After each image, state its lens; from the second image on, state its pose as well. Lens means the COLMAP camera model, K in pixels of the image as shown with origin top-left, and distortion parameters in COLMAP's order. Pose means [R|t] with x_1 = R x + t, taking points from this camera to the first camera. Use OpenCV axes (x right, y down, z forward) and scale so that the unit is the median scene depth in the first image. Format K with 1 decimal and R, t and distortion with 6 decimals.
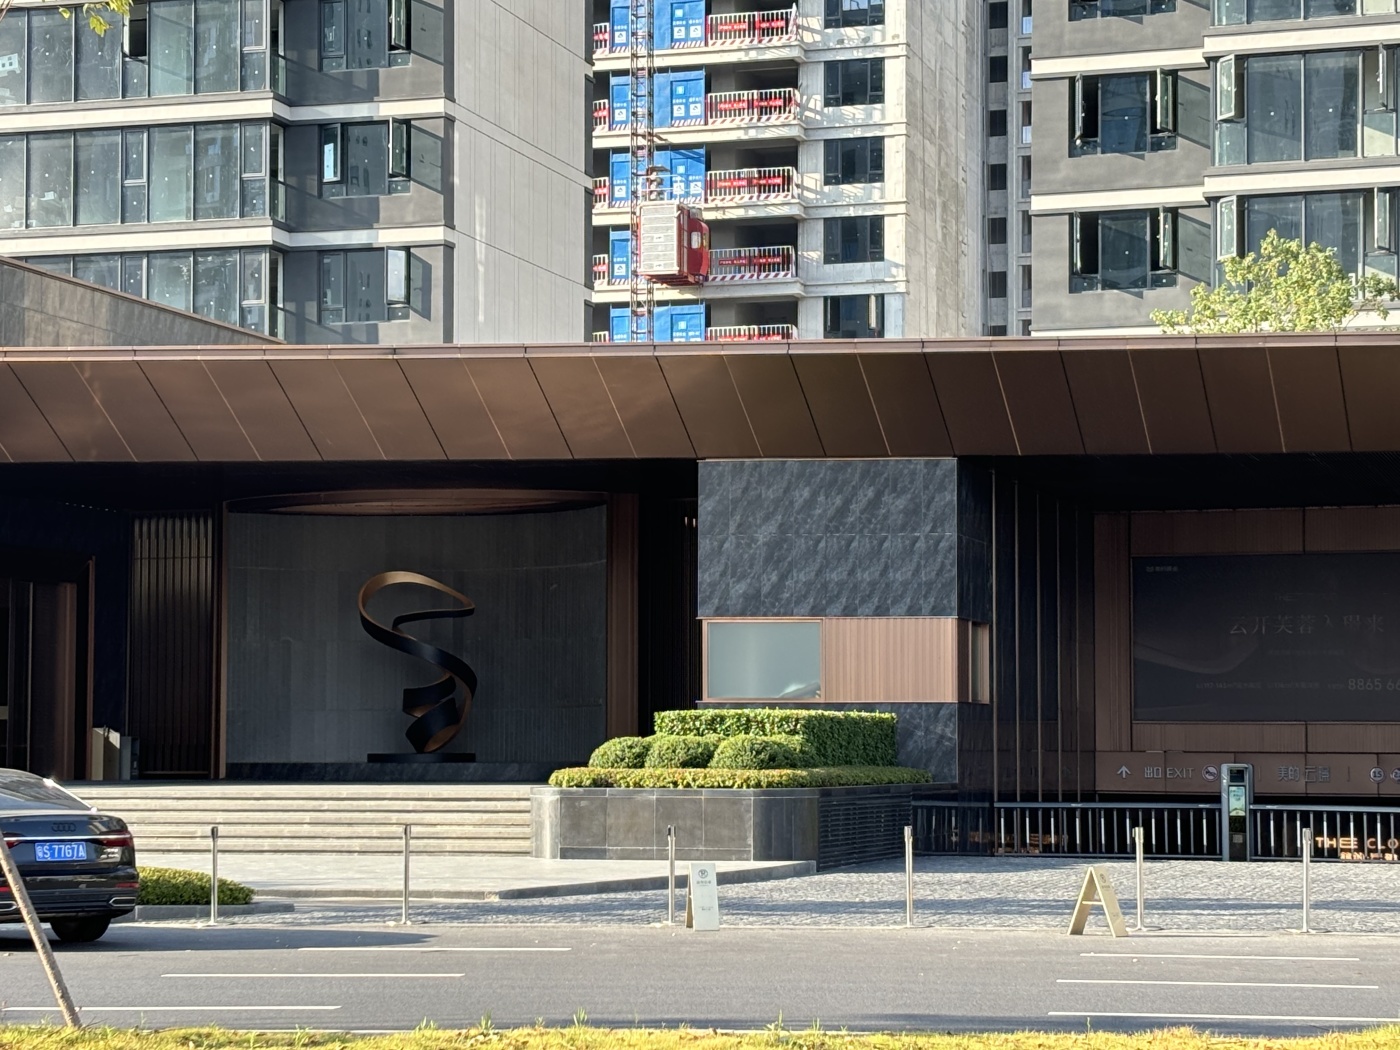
lens RADIAL K [[3166.7, 0, 701.0], [0, 3166.7, 525.7], [0, 0, 1]] dist [0.459779, 0.000000]
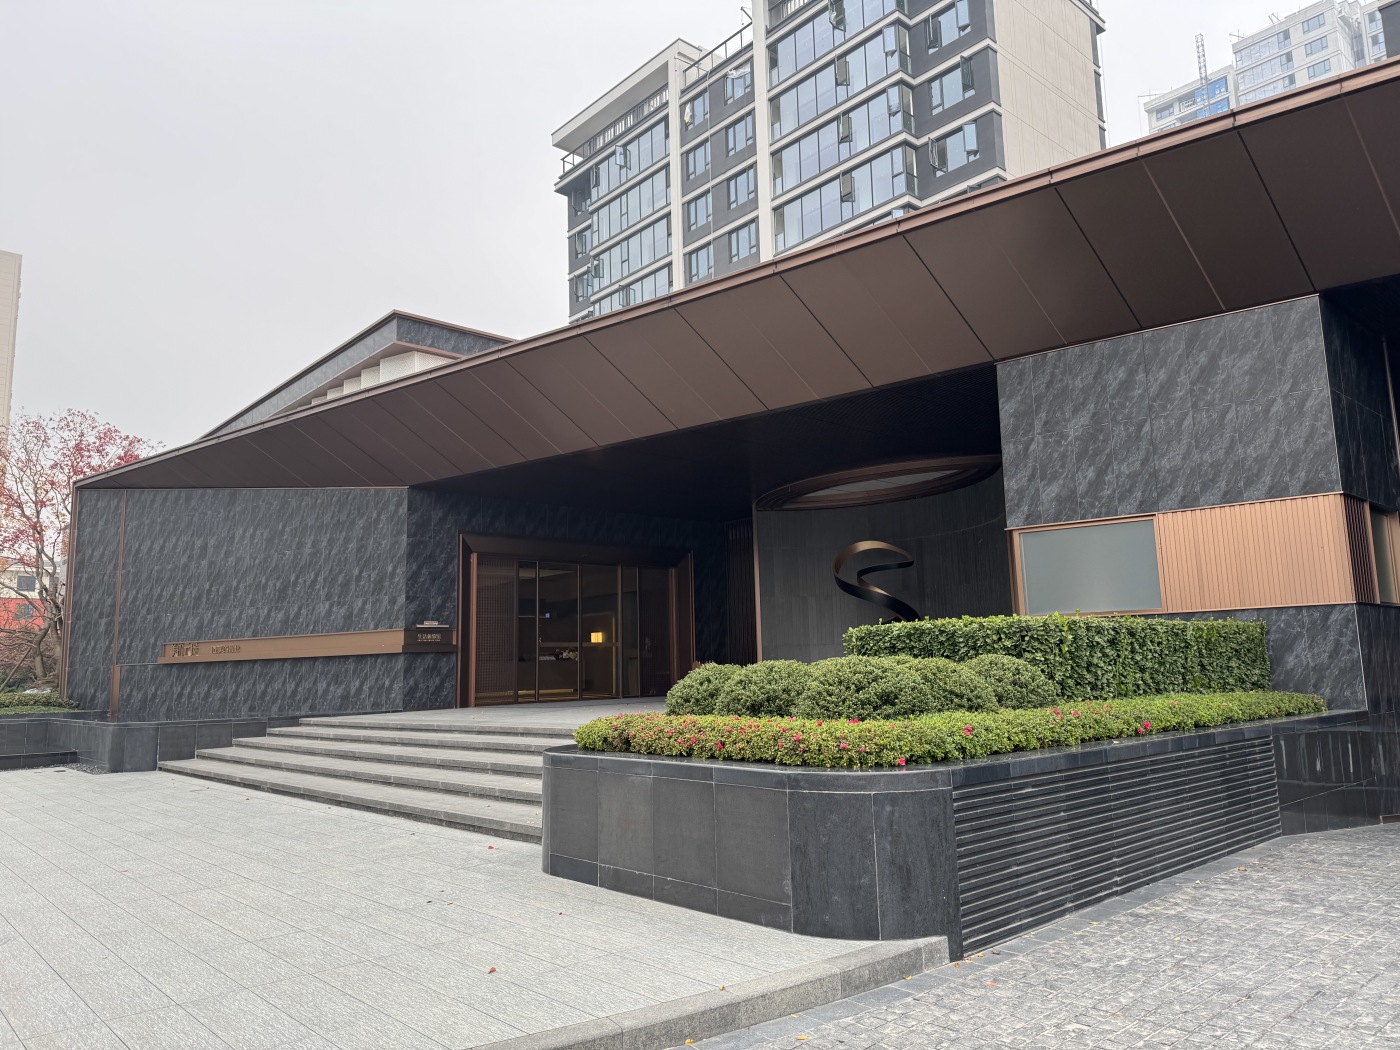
lens RADIAL K [[972.2, 0, 689.7], [0, 972.2, 528.6], [0, 0, 1]] dist [-0.003001, -0.009027]
pose [[0.848207, -0.098585, -0.520409, 0.067422], [0.060713, 0.994146, -0.089372, 0.048616], [0.526174, 0.044210, 0.849227, 0.713987]]
